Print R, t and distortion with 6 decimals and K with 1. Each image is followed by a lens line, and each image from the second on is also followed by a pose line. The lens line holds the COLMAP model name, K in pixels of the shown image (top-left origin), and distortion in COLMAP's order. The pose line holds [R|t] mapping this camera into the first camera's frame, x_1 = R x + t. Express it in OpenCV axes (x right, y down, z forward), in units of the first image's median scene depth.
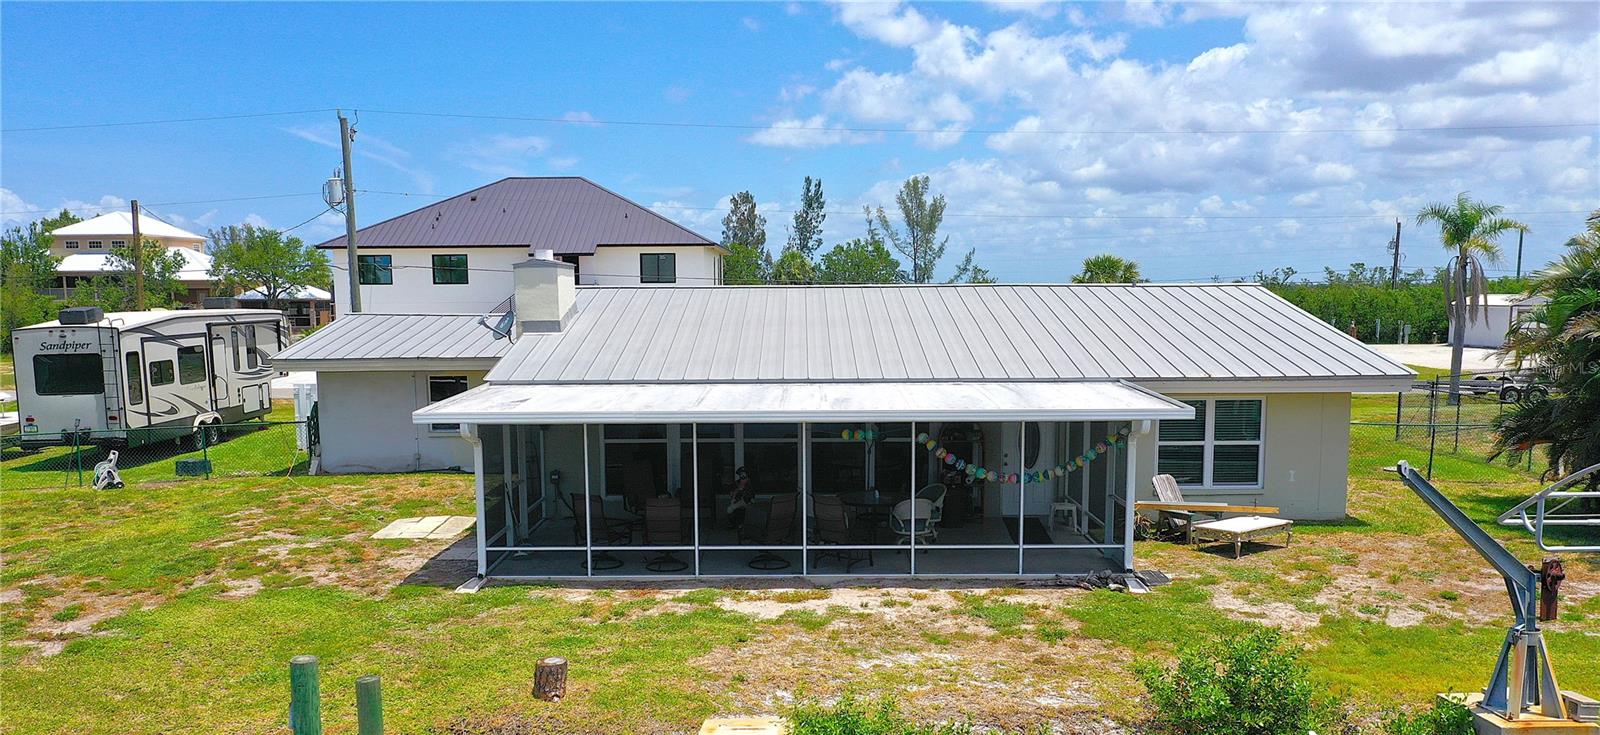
lens RADIAL K [[1260.9, 0, 802.7], [0, 1260.9, 450.3], [0, 0, 1]] dist [-0.003172, 0.000444]
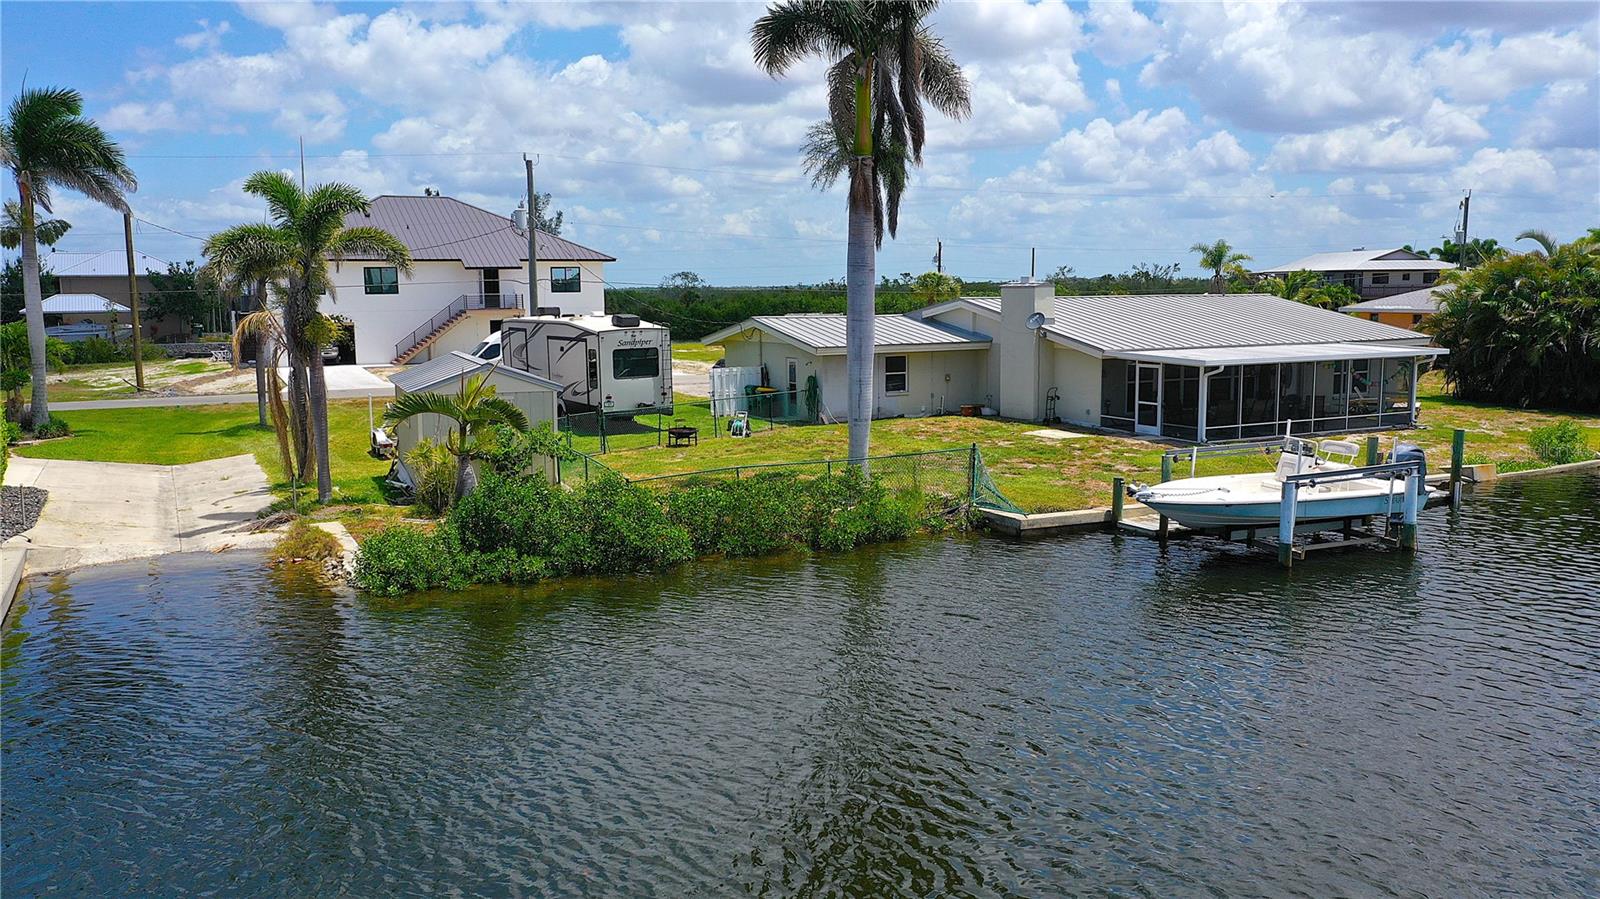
lens RADIAL K [[1254.0, 0, 800.0], [0, 1254.0, 449.5], [0, 0, 1]] dist [0.000120, 0.001249]
pose [[0.887231, -0.061053, 0.457267, -1.651896], [0.062394, 0.997977, 0.012185, 0.043532], [-0.457086, 0.017720, 0.889246, -0.461861]]
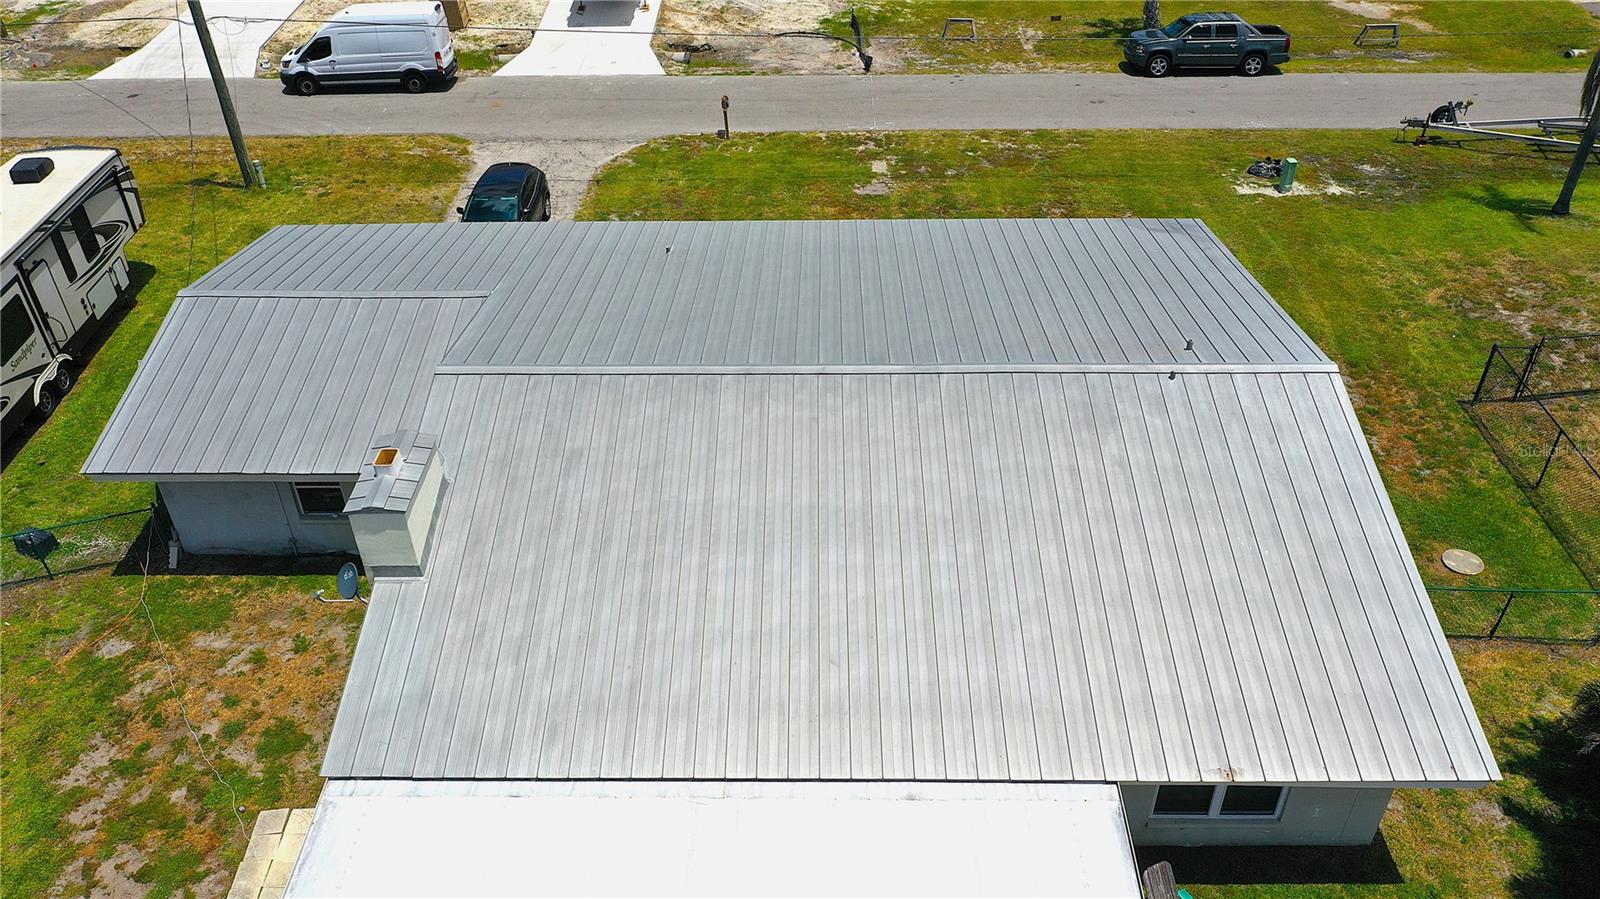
lens RADIAL K [[1254.0, 0, 800.0], [0, 1254.0, 449.5], [0, 0, 1]] dist [0.000120, 0.001249]
pose [[0.999896, 0.000301, -0.014412, 0.073002], [0.006746, 0.873774, 0.486285, -0.692928], [0.012739, -0.486331, 0.873682, 0.449545]]
